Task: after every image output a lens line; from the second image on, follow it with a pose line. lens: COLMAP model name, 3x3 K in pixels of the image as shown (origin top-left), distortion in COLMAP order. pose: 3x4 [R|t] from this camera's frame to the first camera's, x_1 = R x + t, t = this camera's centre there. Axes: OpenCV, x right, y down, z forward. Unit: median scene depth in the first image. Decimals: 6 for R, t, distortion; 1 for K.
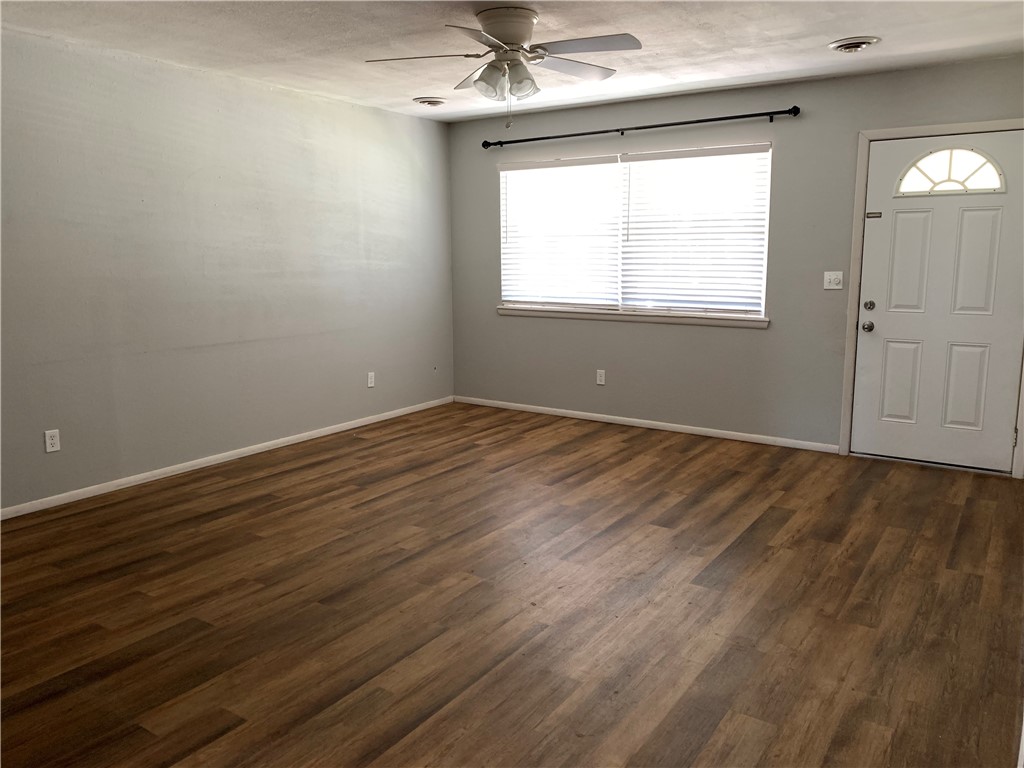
lens RADIAL K [[776.6, 0, 488.6], [0, 776.6, 377.1], [0, 0, 1]] dist [0.058446, -0.082256]
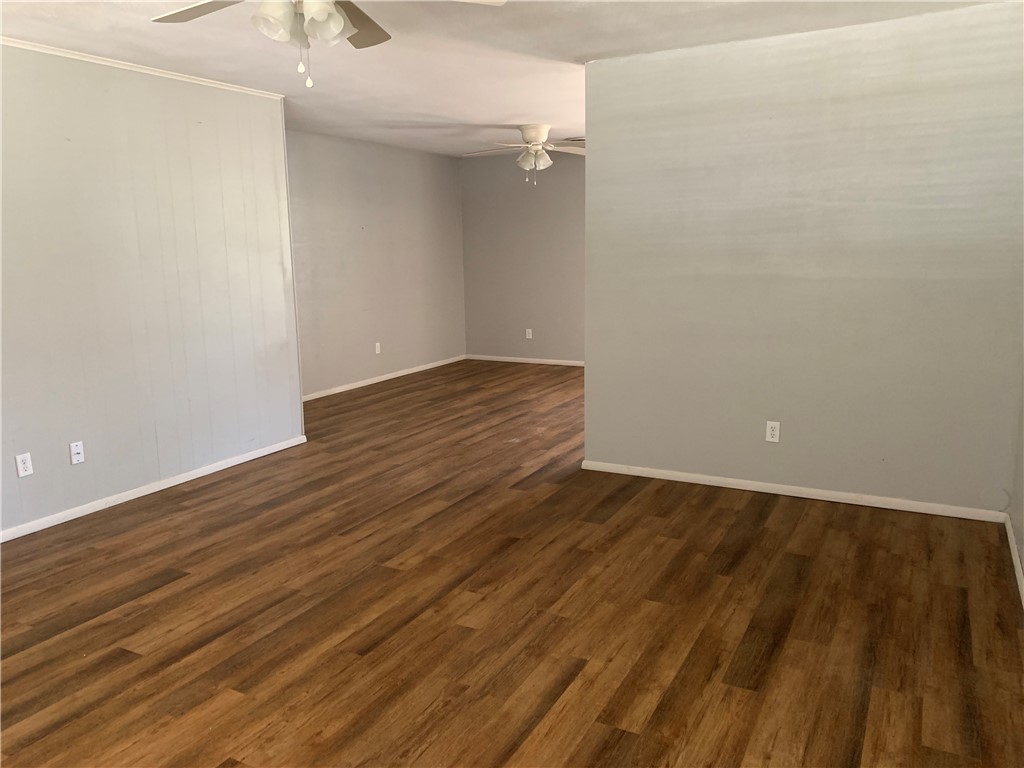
lens RADIAL K [[776.6, 0, 488.6], [0, 776.6, 377.1], [0, 0, 1]] dist [0.058446, -0.082256]
pose [[-0.994938, 0.038862, -0.092668, -0.054446], [0.006686, 0.945749, 0.324831, -0.300562], [0.100264, 0.322567, -0.941221, 1.746484]]
